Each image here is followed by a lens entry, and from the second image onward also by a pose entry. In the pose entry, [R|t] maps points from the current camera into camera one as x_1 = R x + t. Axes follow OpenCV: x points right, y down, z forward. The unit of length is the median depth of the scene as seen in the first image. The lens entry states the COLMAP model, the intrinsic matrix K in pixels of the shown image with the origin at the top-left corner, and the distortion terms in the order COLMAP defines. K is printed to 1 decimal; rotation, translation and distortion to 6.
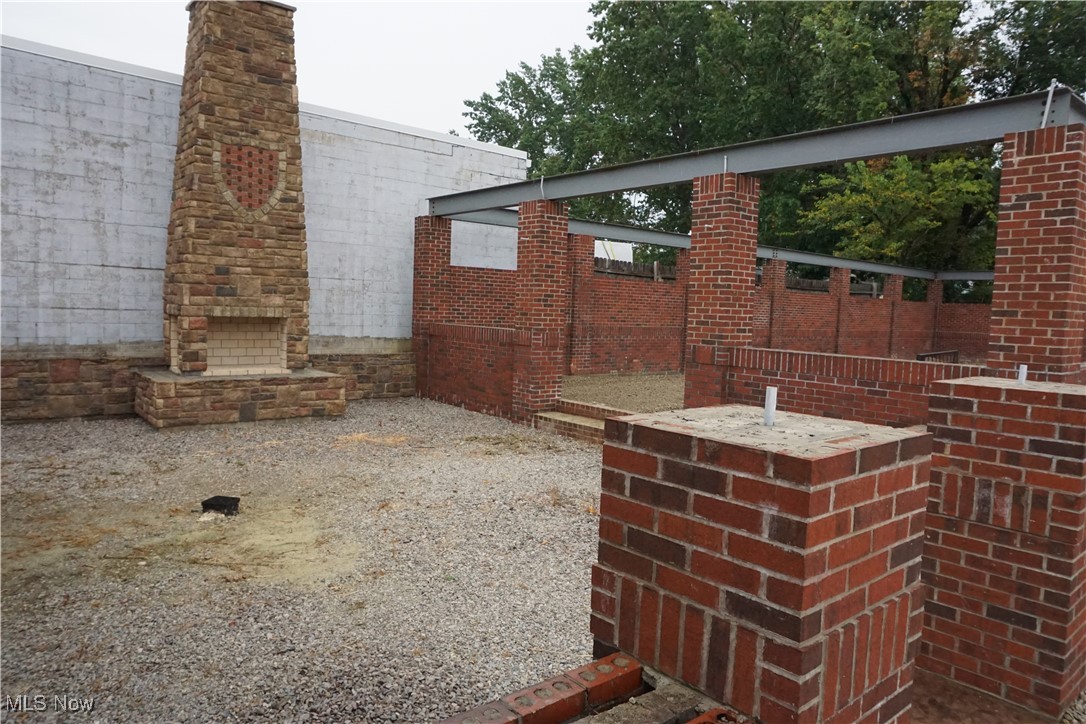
lens RADIAL K [[735.1, 0, 535.7], [0, 735.1, 359.7], [0, 0, 1]] dist [-0.045873, 0.033037]
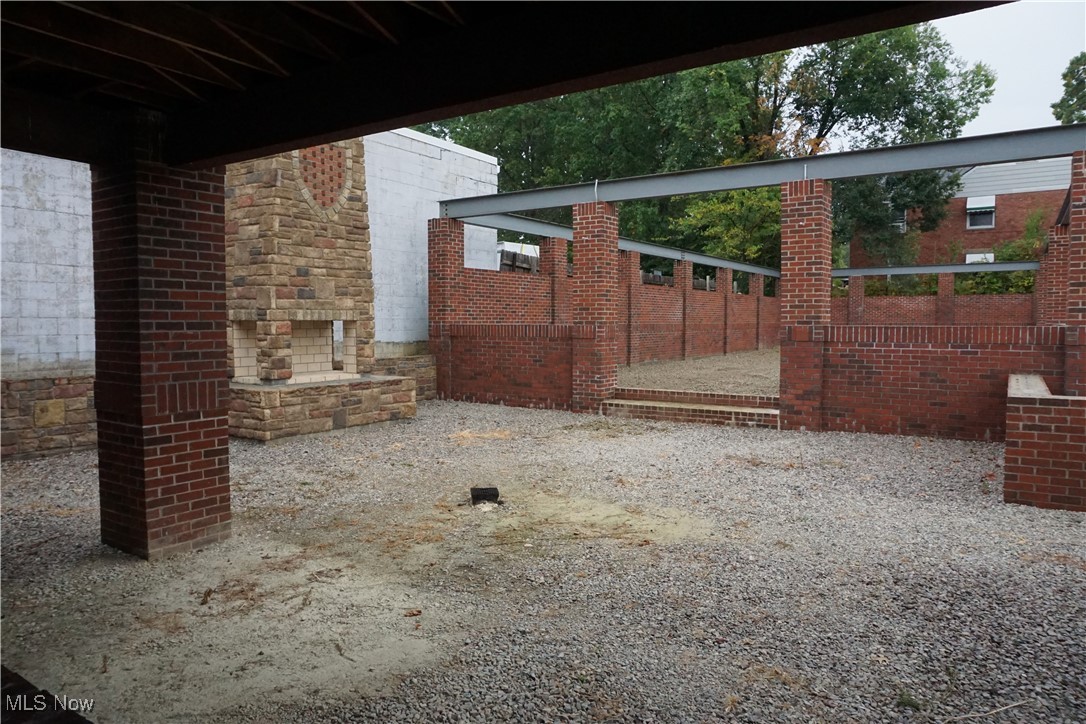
lens RADIAL K [[735.1, 0, 535.7], [0, 735.1, 359.7], [0, 0, 1]] dist [-0.045873, 0.033037]
pose [[0.955615, -0.052562, 0.289893, -0.415760], [0.057052, 0.998346, -0.007054, 0.015343], [-0.289043, 0.023280, 0.957033, 0.006390]]
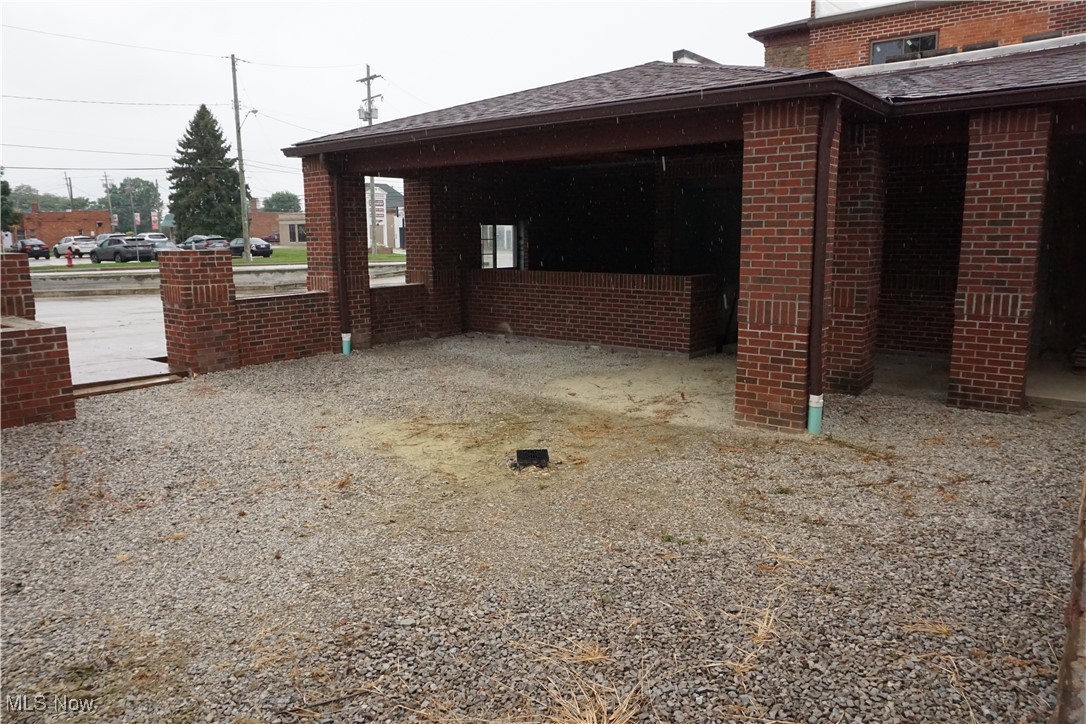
lens RADIAL K [[735.1, 0, 535.7], [0, 735.1, 359.7], [0, 0, 1]] dist [-0.045873, 0.033037]
pose [[-0.978937, 0.000852, -0.204160, -0.165180], [-0.046398, 0.972897, 0.226537, -0.074025], [0.198820, 0.231238, -0.952365, 1.162542]]
